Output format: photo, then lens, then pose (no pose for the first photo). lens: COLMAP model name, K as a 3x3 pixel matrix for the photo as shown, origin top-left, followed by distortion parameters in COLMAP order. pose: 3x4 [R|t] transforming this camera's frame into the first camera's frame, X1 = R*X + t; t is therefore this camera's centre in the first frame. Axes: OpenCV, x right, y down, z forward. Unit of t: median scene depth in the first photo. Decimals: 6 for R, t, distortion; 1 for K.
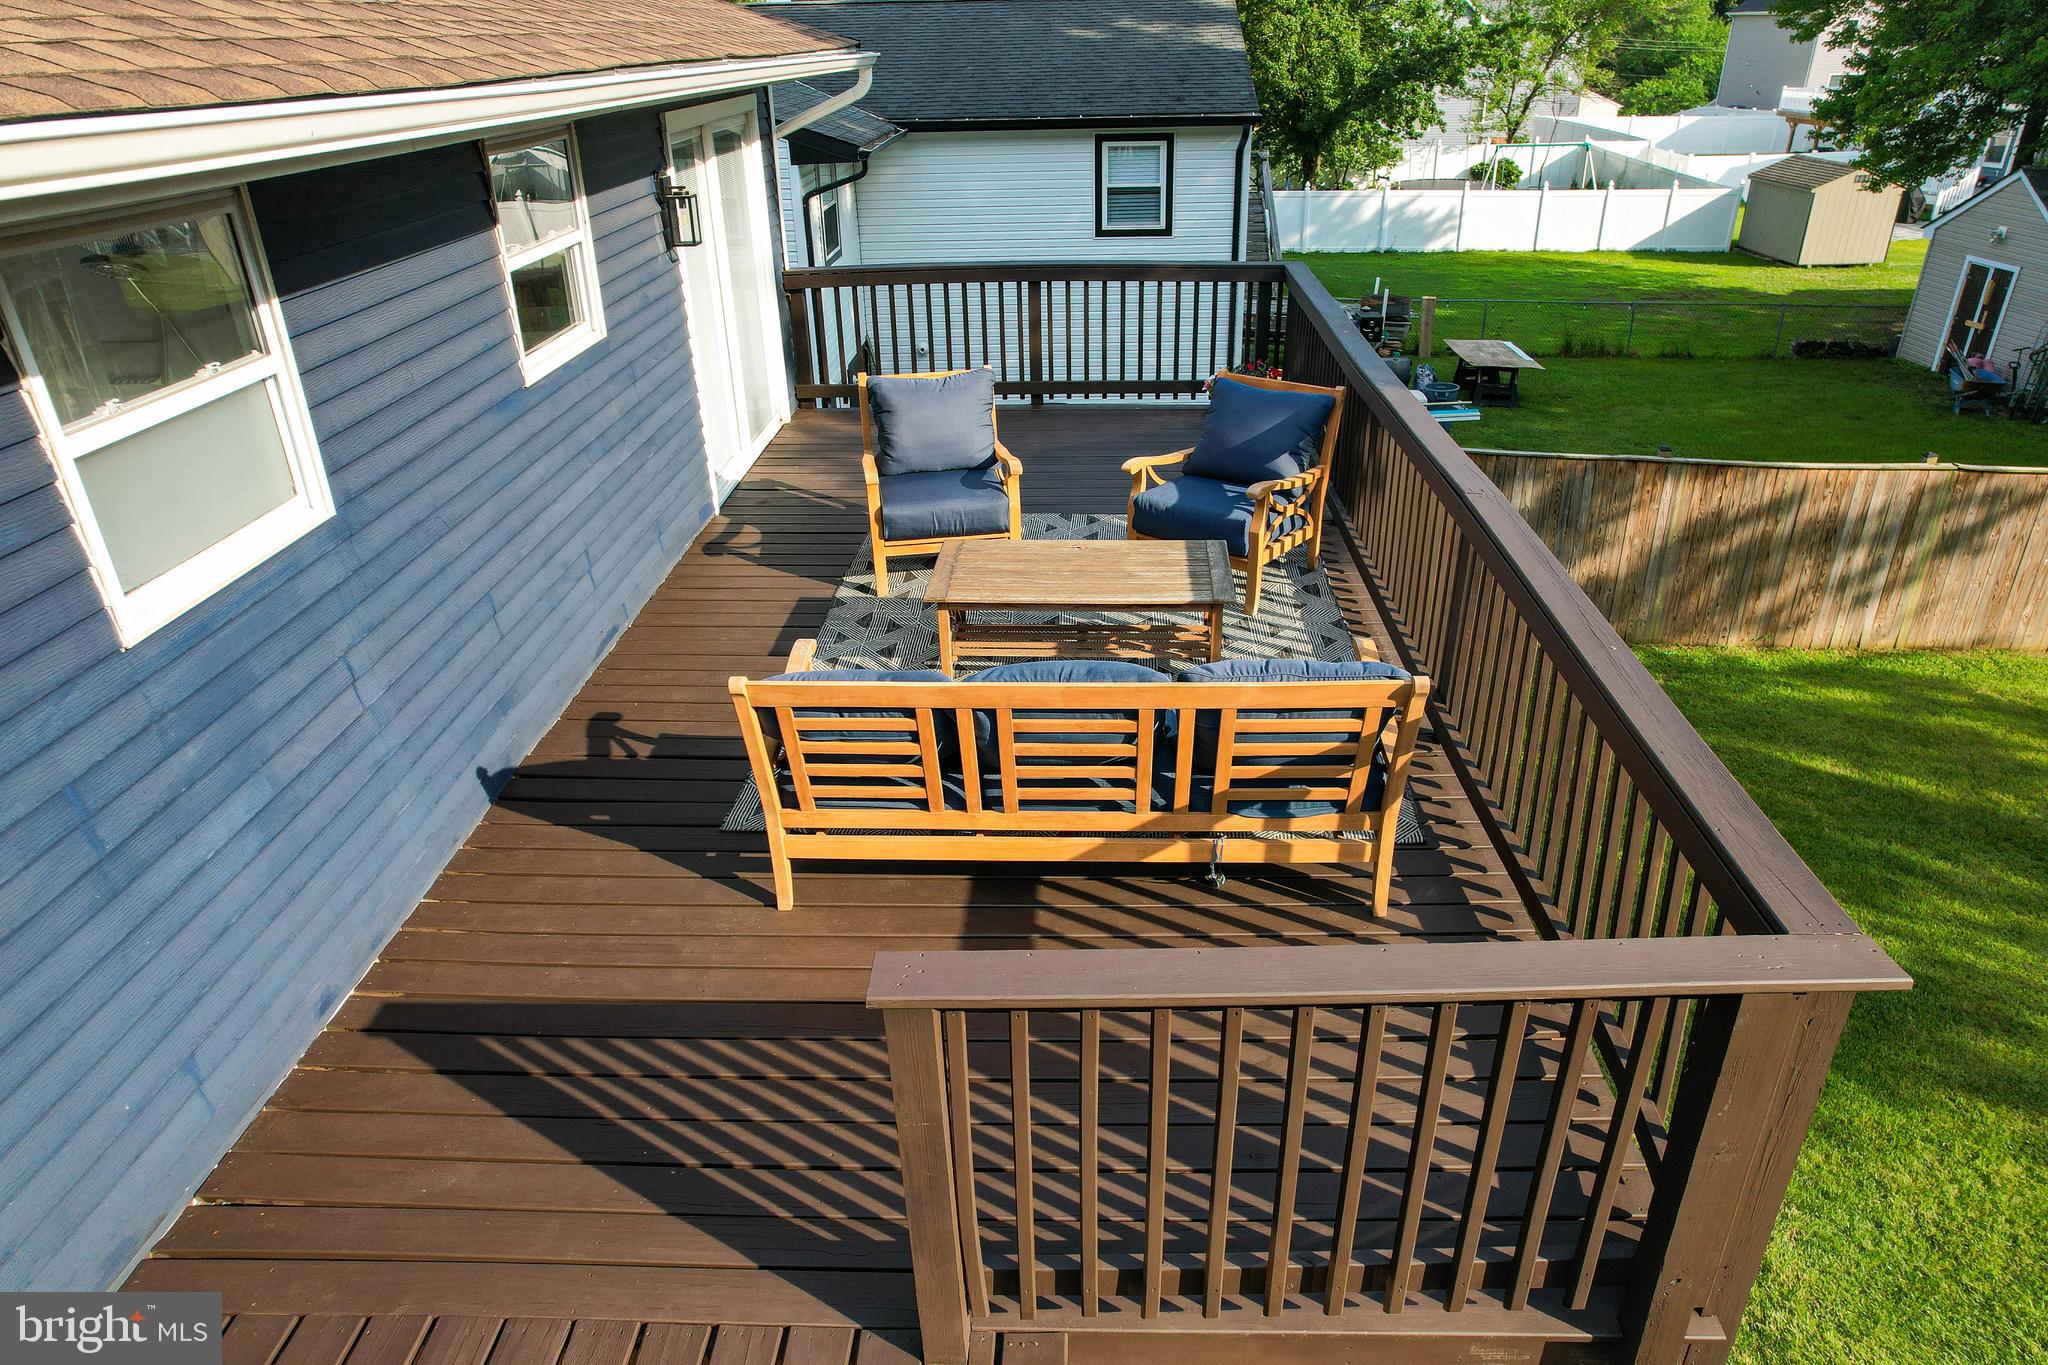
lens RADIAL K [[1298.2, 0, 1030.9], [0, 1298.2, 689.2], [0, 0, 1]] dist [-0.075967, 0.074389]
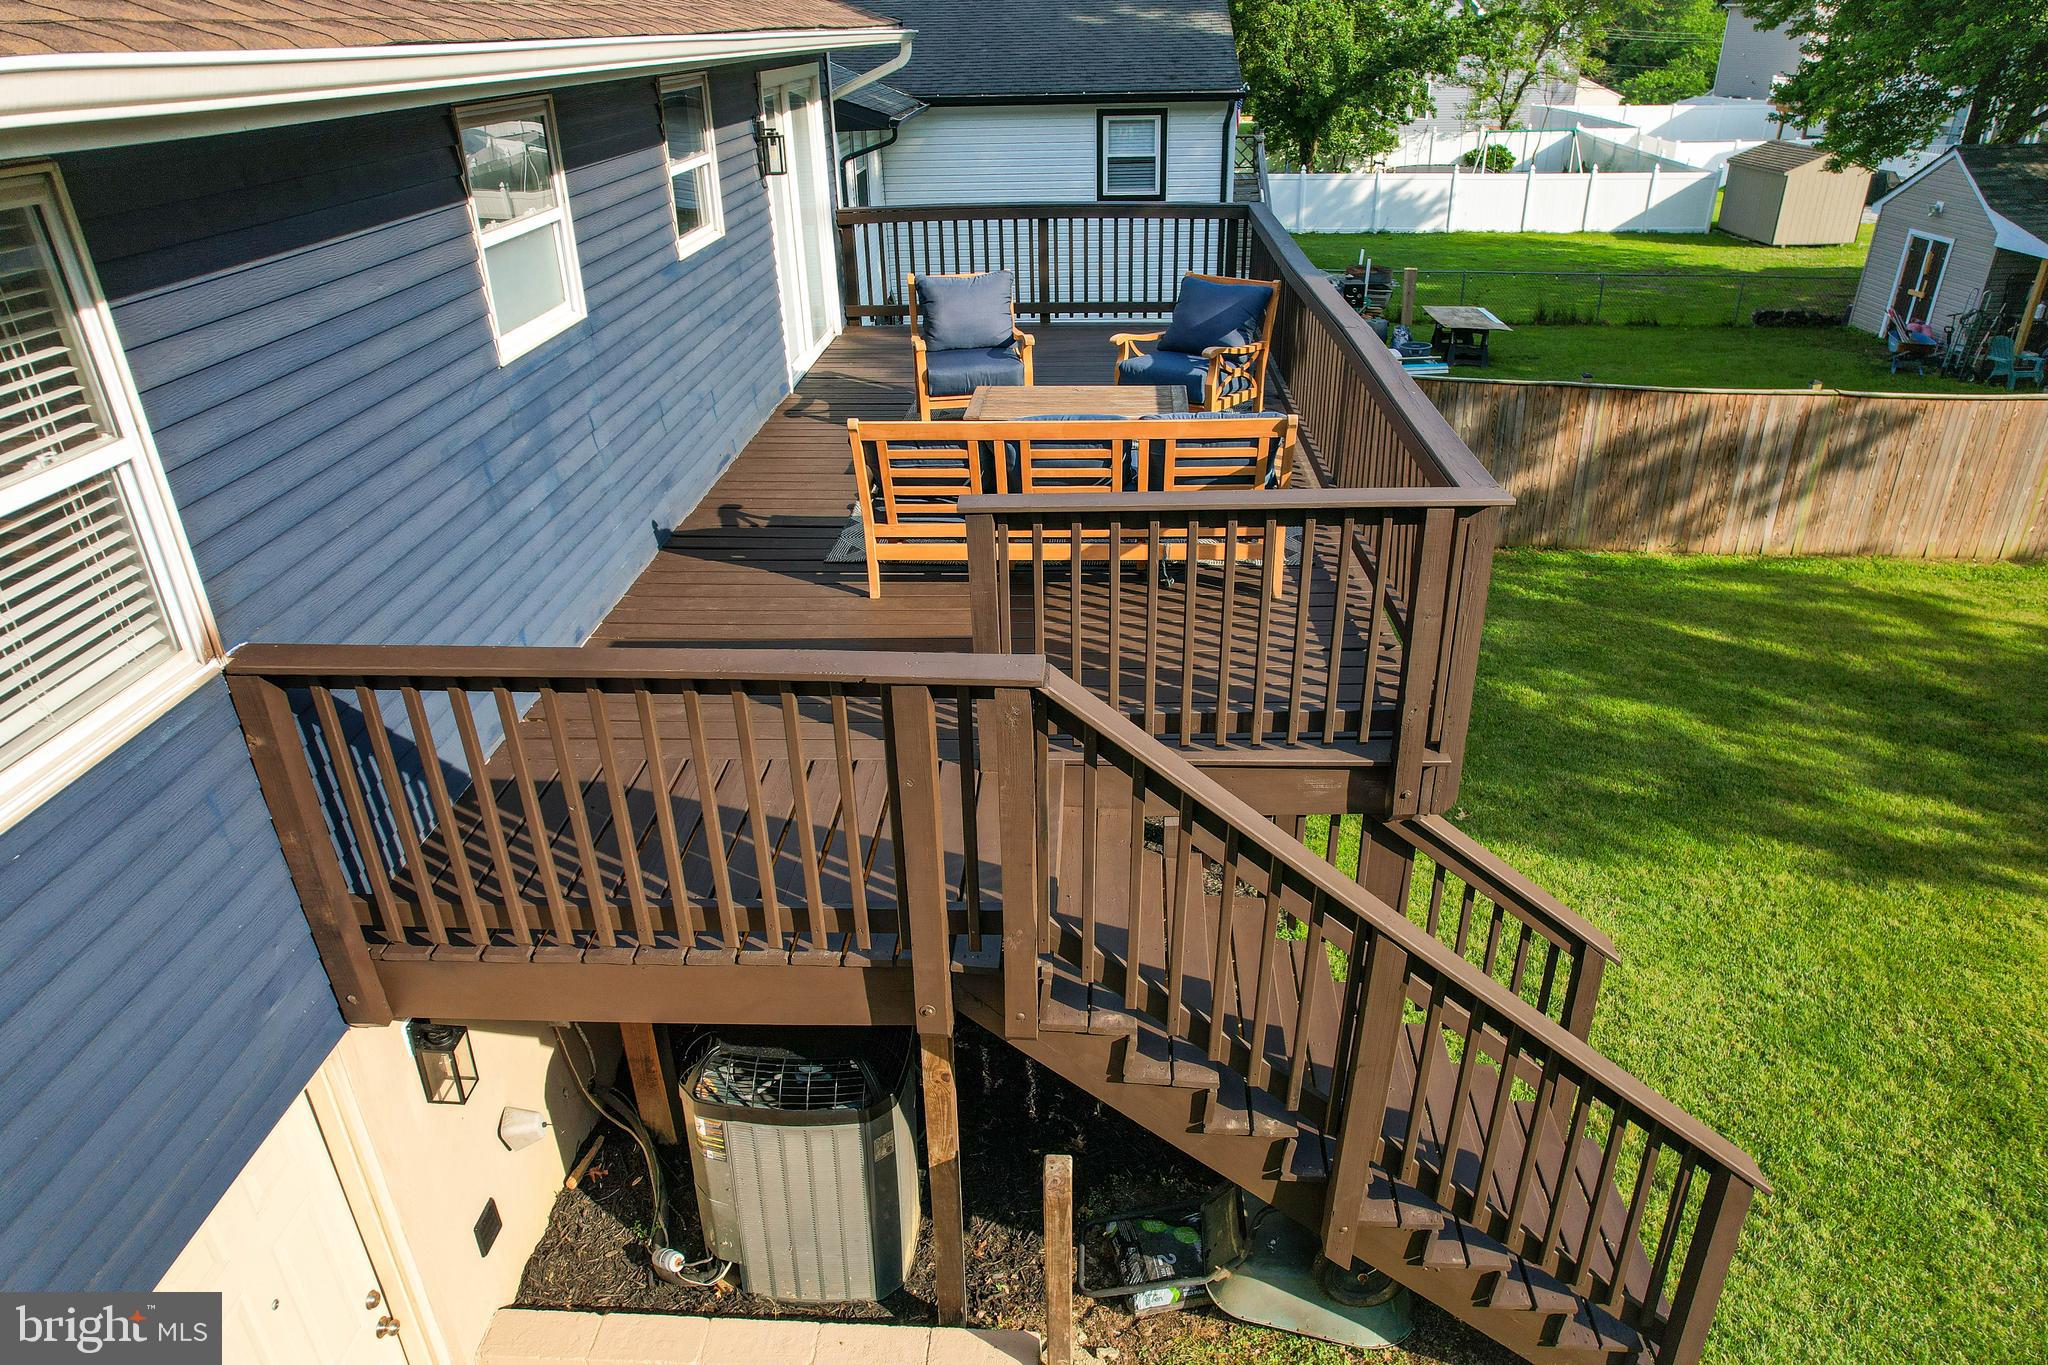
lens RADIAL K [[1298.2, 0, 1030.9], [0, 1298.2, 689.2], [0, 0, 1]] dist [-0.075967, 0.074389]
pose [[0.999988, 0.002564, -0.004292, -0.002200], [-0.002542, 0.999984, 0.005051, 0.107520], [0.004305, -0.005040, 0.999978, -0.191641]]
